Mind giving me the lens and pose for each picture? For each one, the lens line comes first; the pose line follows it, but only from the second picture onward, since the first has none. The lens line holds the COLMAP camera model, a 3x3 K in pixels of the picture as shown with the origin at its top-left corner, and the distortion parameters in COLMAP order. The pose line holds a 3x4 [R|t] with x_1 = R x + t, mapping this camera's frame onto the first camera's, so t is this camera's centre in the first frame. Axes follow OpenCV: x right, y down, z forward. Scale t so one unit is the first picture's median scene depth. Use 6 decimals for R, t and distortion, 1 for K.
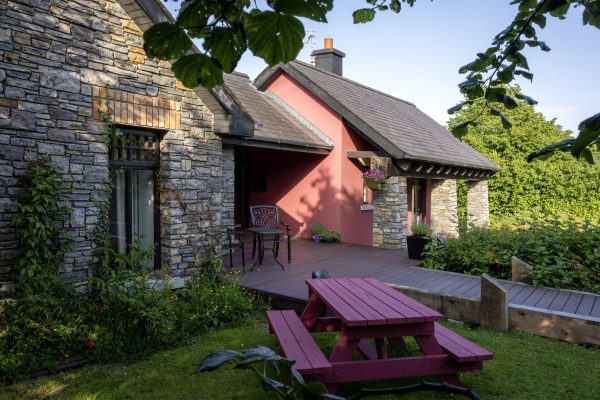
lens RADIAL K [[452.0, 0, 289.9], [0, 452.0, 189.3], [0, 0, 1]] dist [0.009154, 0.001974]
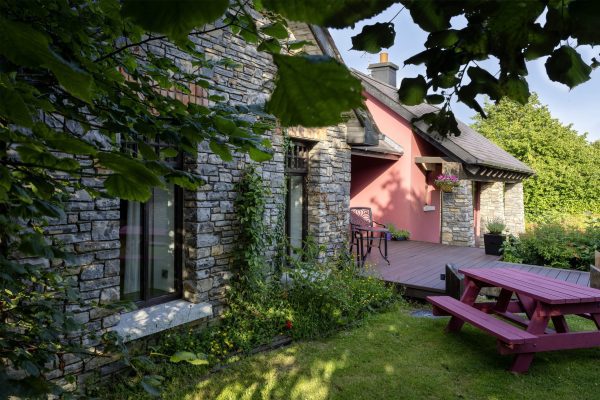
lens RADIAL K [[435.8, 0, 299.0], [0, 435.8, 185.4], [0, 0, 1]] dist [0.001643, 0.000818]
pose [[0.999958, -0.004481, 0.007990, -0.311317], [0.004591, 0.999894, -0.013790, -0.003118], [-0.007927, 0.013826, 0.999873, -0.098843]]
